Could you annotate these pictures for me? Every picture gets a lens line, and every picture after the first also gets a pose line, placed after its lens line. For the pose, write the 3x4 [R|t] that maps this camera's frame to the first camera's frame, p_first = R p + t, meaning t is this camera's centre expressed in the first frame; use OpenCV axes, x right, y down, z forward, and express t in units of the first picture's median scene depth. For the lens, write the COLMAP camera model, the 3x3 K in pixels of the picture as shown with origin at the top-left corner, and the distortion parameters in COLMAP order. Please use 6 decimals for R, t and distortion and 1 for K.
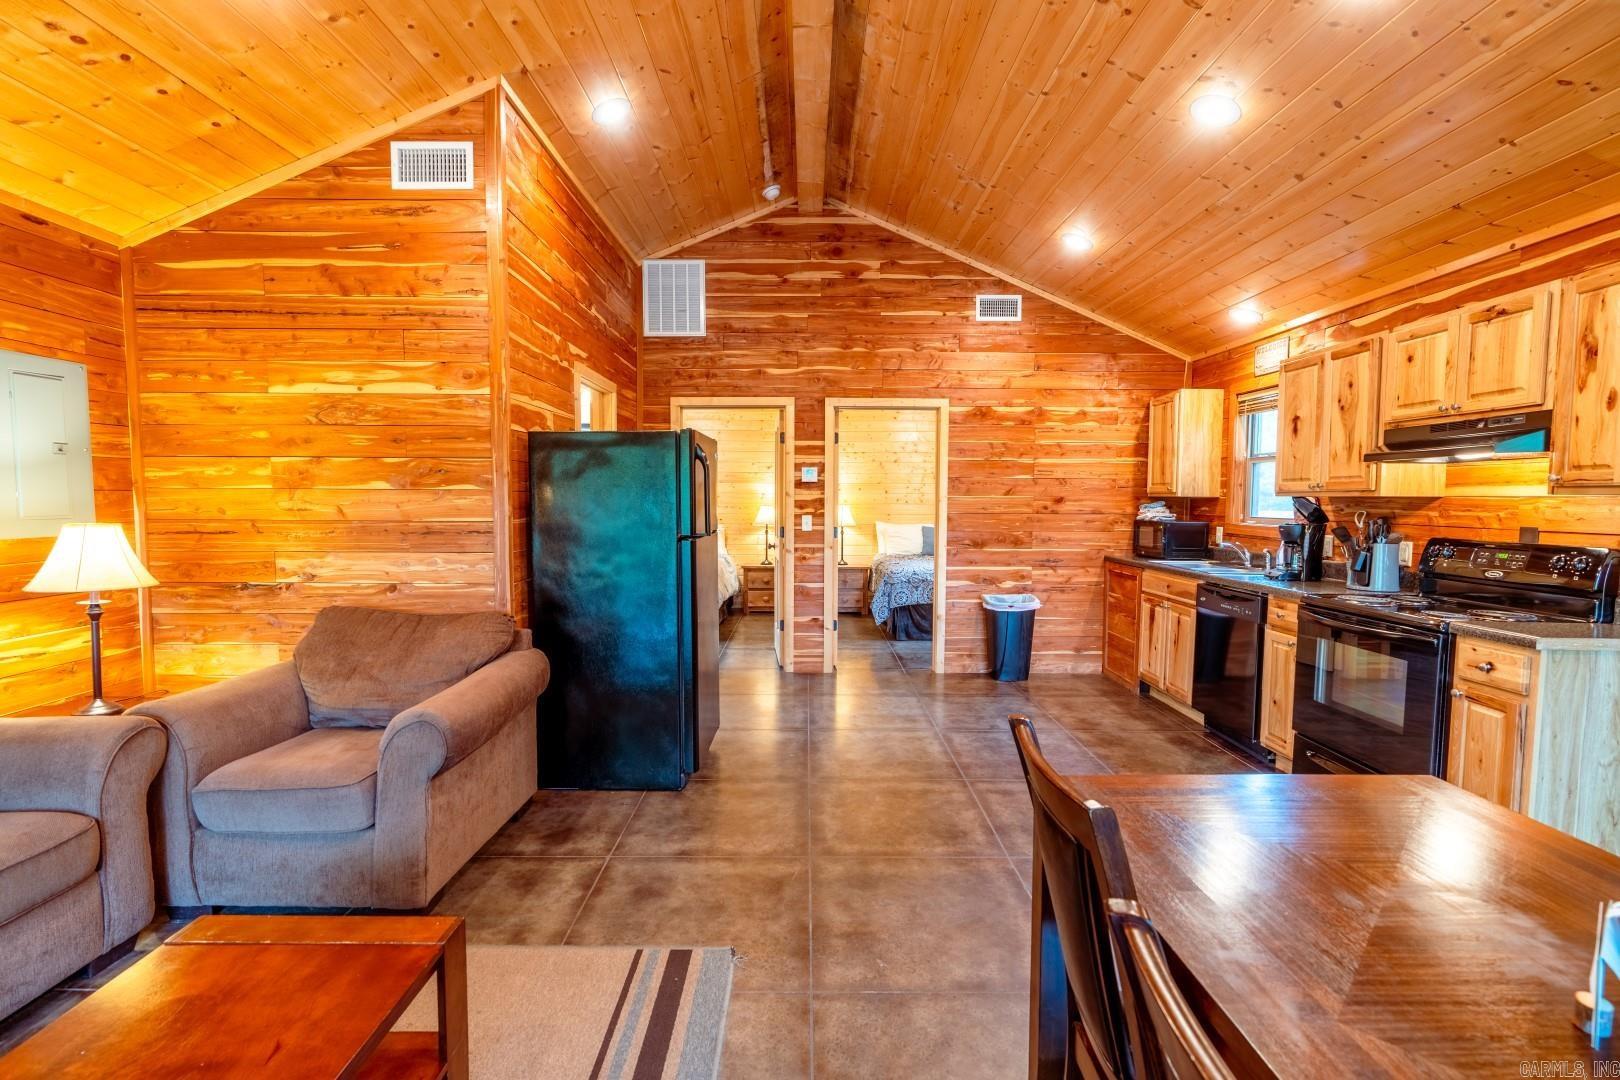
lens RADIAL K [[725.8, 0, 808.8], [0, 725.8, 538.0], [0, 0, 1]] dist [-0.005048, 0.000936]
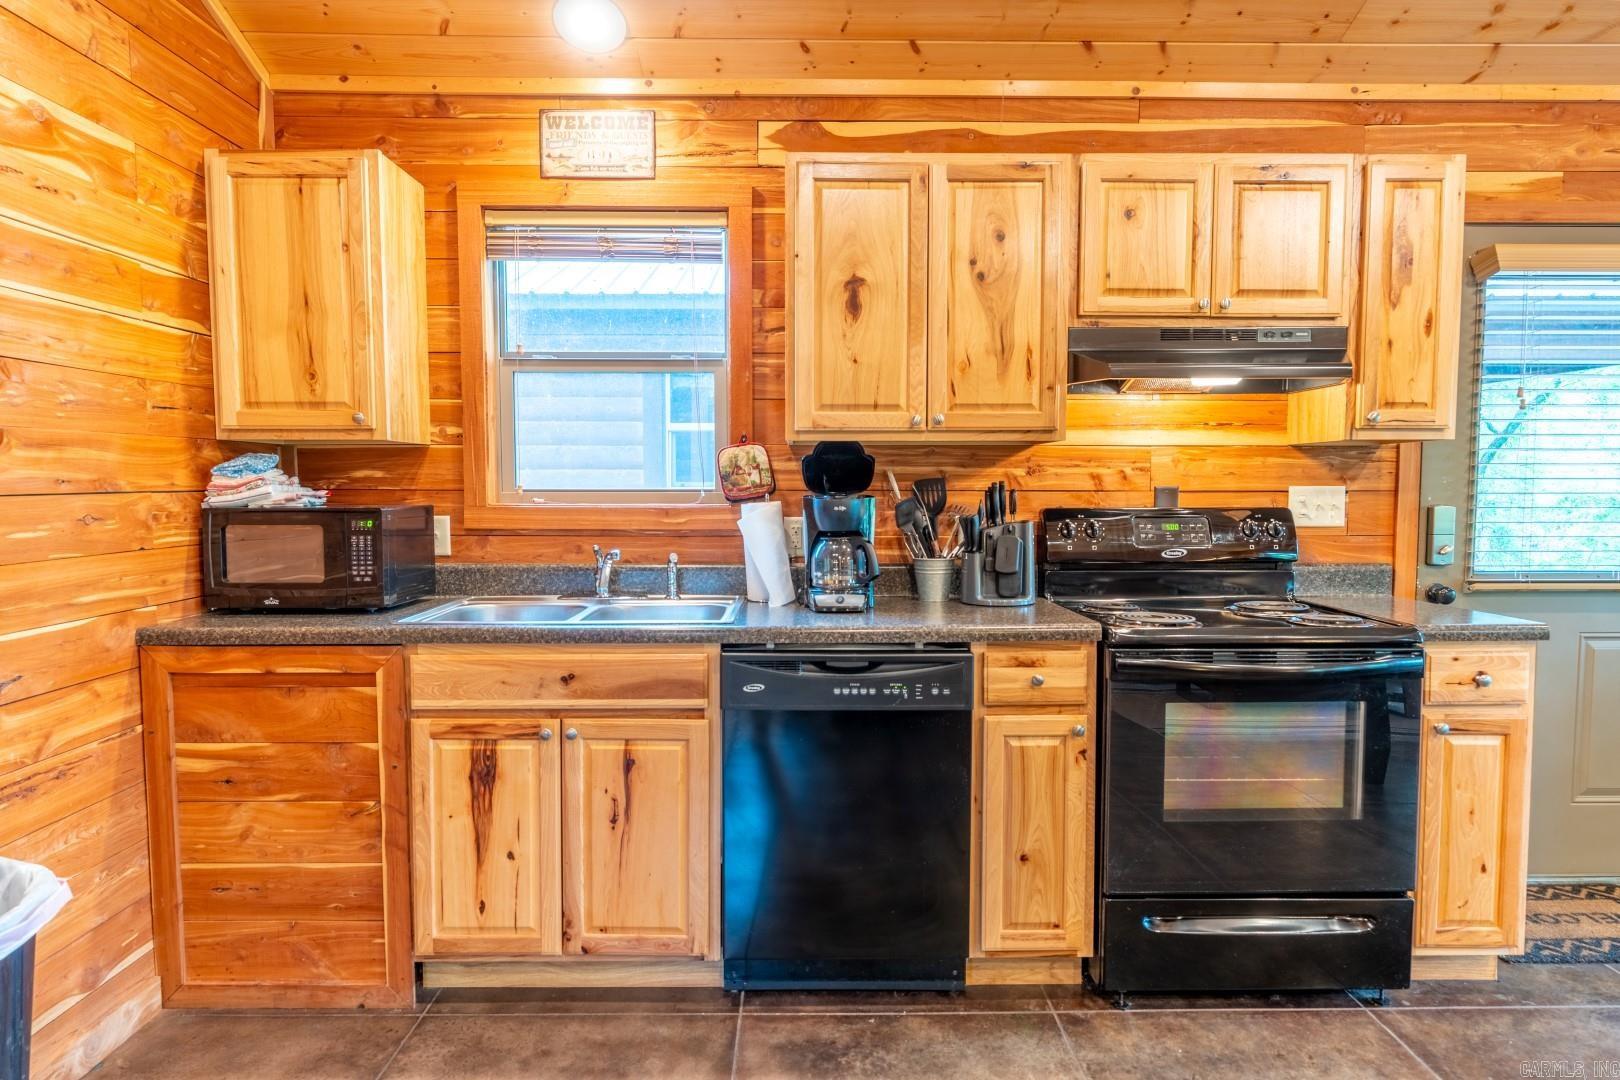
lens RADIAL K [[922.7, 0, 810.0], [0, 922.7, 540.0], [0, 0, 1]] dist [-0.001403, 0.000174]
pose [[-0.009662, -0.067926, 0.997644, 0.027062], [0.055781, 0.996100, 0.068361, -0.027100], [-0.998396, 0.056311, -0.005836, 0.814099]]
